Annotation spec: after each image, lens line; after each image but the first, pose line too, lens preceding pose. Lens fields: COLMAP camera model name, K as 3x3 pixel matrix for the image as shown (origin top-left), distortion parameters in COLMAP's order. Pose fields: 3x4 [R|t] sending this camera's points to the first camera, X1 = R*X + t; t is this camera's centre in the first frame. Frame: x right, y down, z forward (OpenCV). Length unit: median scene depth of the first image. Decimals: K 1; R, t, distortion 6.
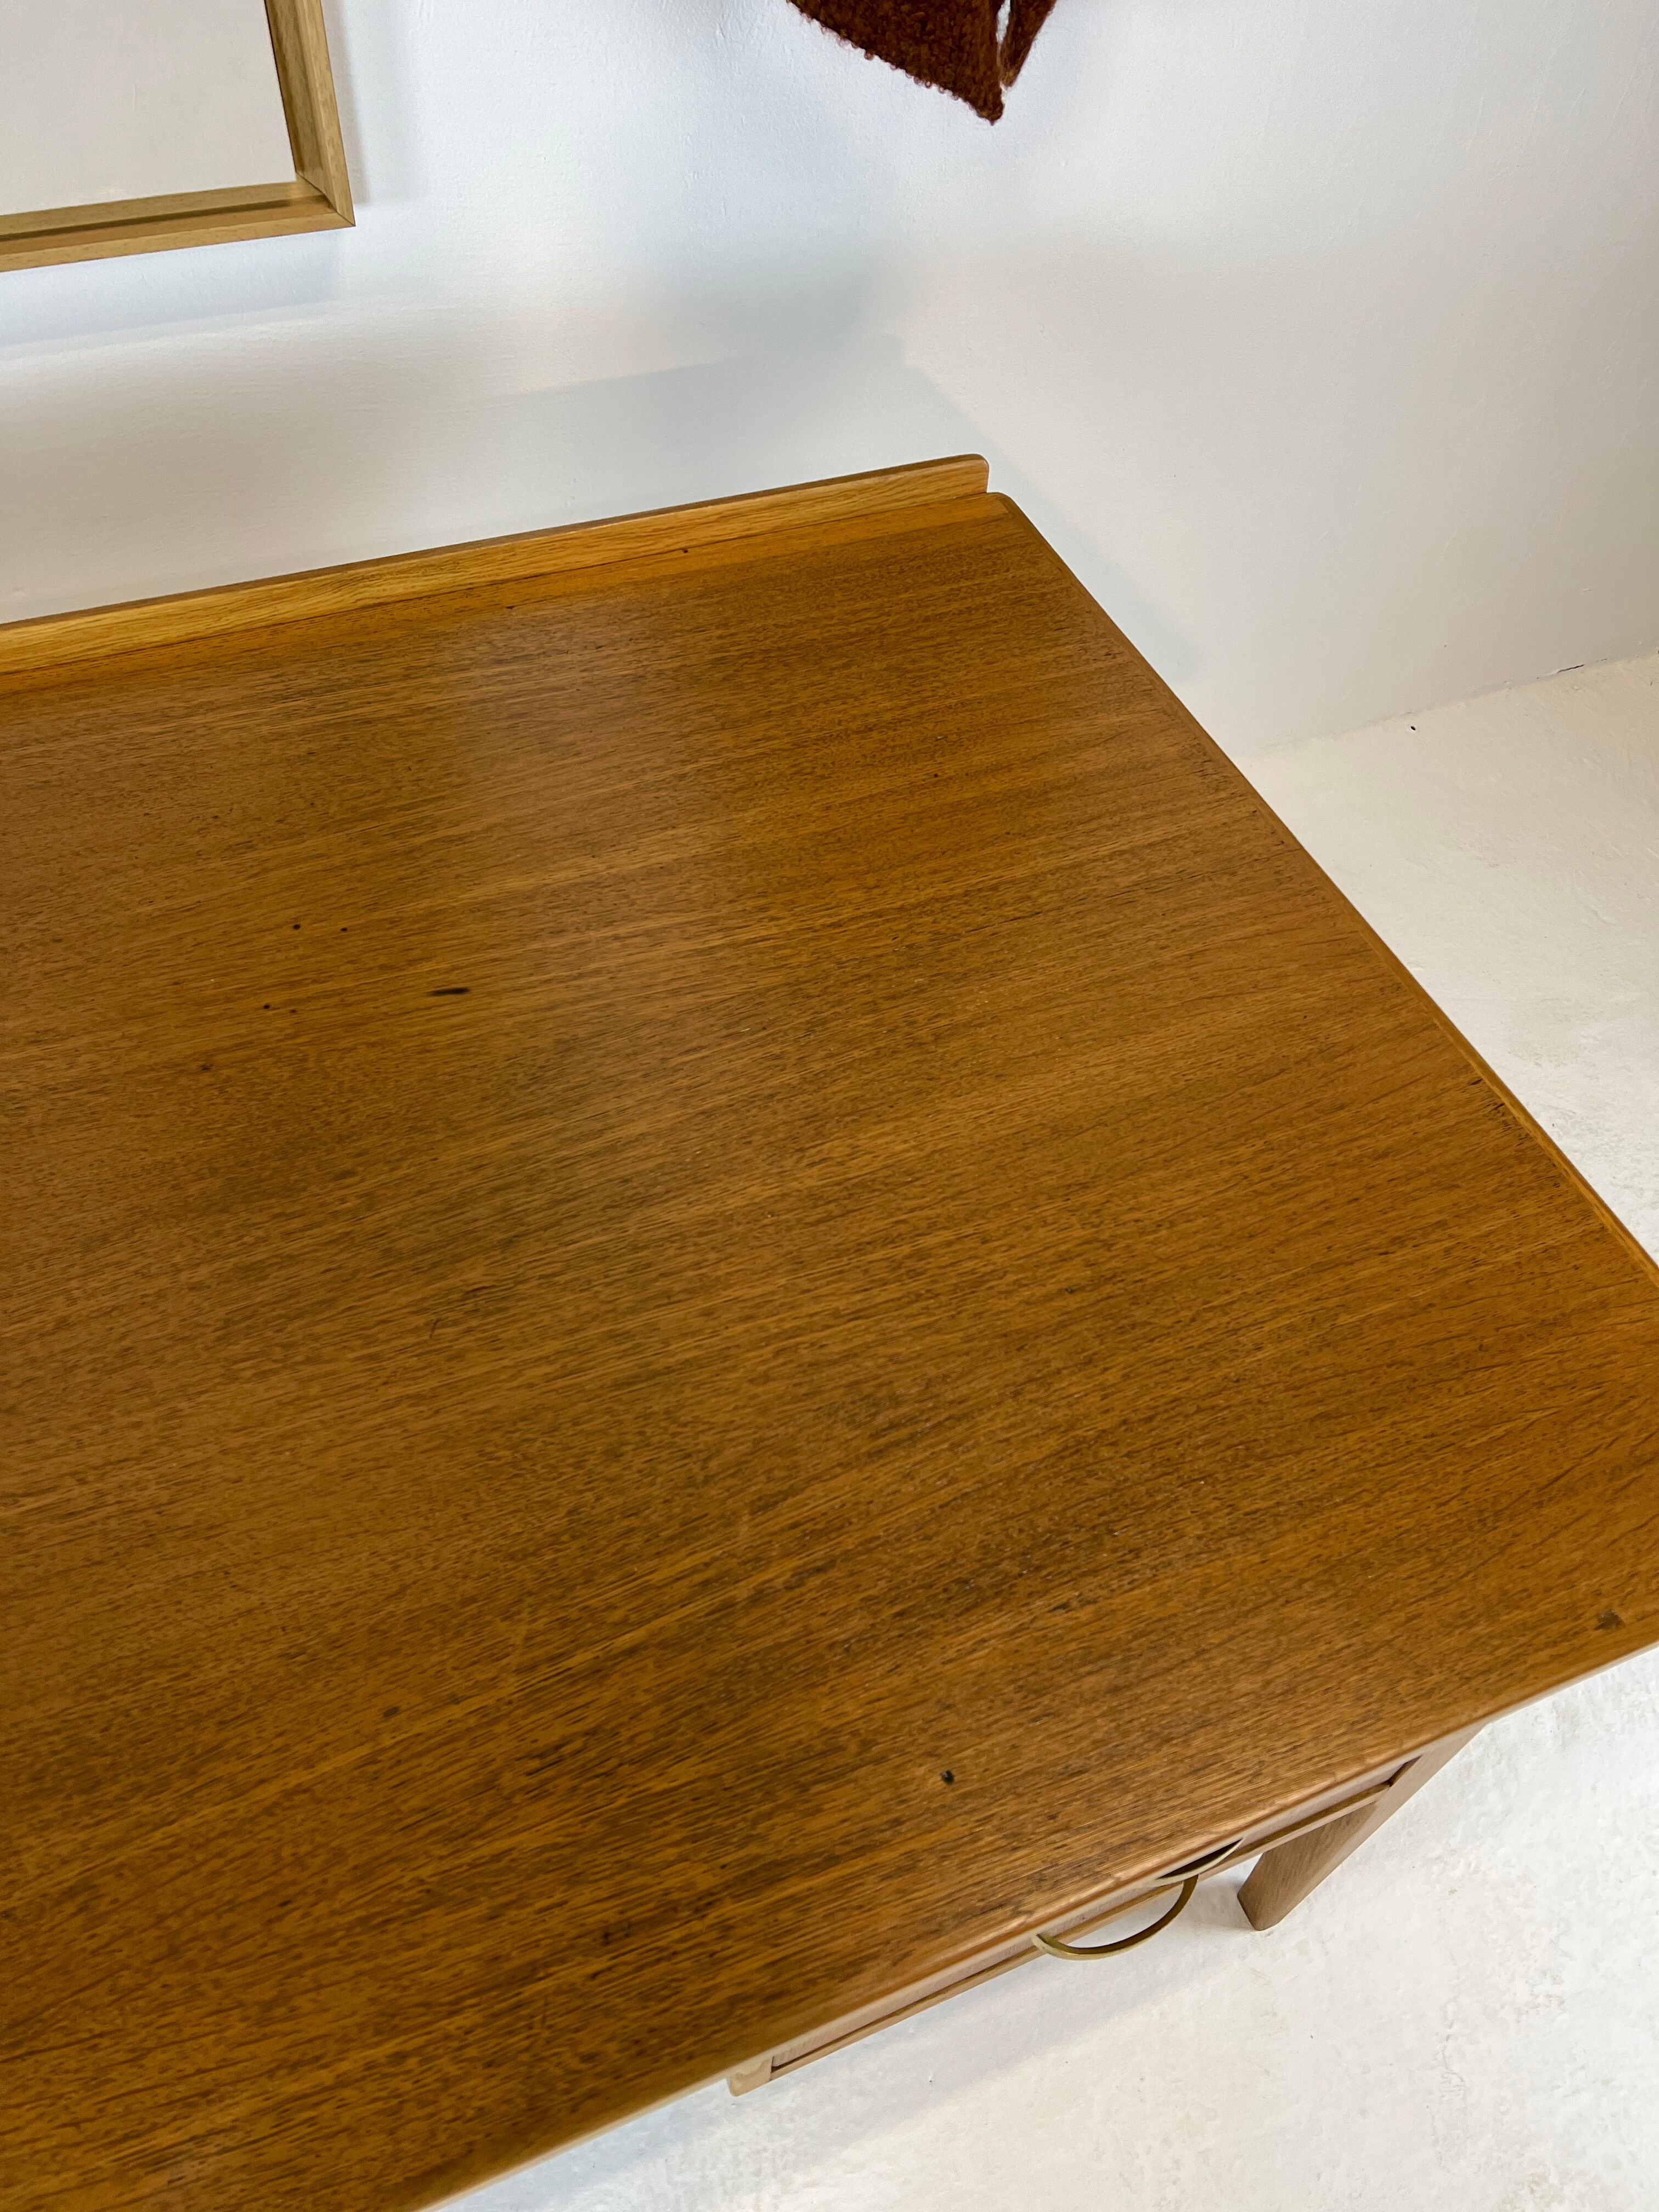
lens RADIAL K [[1636.0, 0, 833.8], [0, 1636.0, 1100.0], [0, 0, 1]] dist [0.006253, 0.004891]
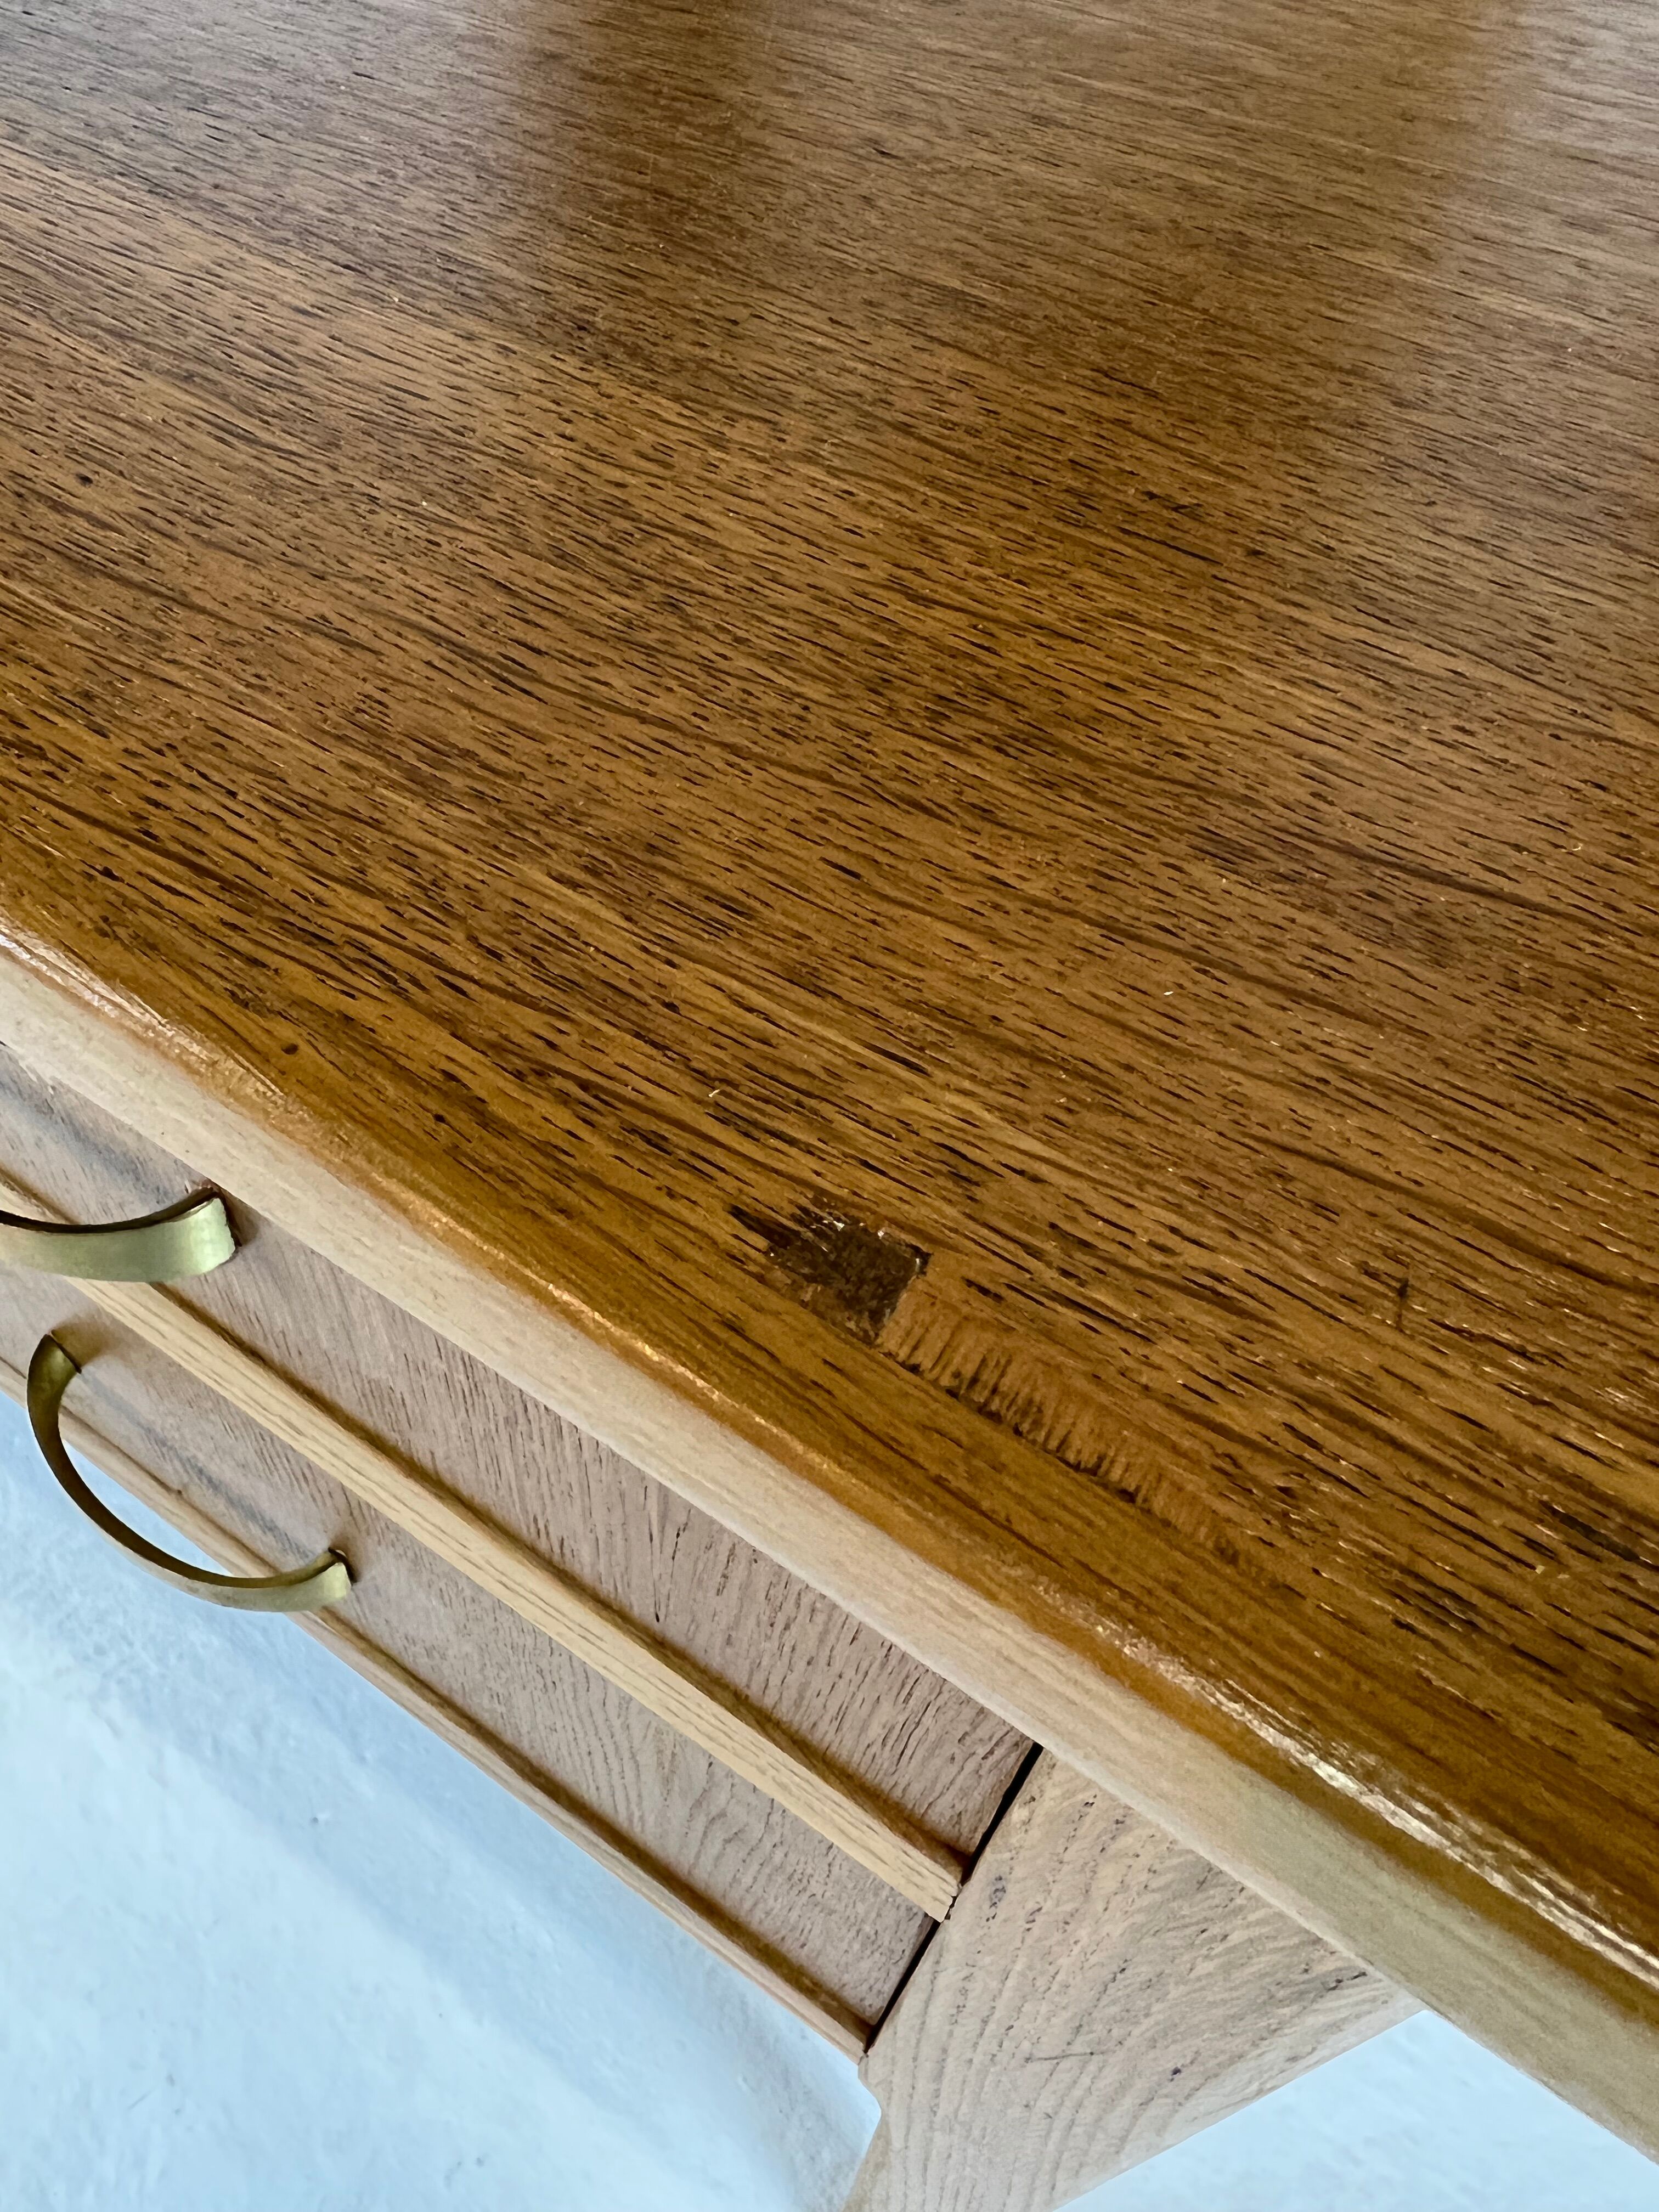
lens RADIAL K [[1636.0, 0, 833.8], [0, 1636.0, 1100.0], [0, 0, 1]] dist [0.006253, 0.004891]
pose [[0.545825, 0.595109, -0.589847, 0.557981], [-0.637120, 0.751981, 0.169120, 0.275522], [0.544199, 0.283494, 0.789607, 0.857576]]
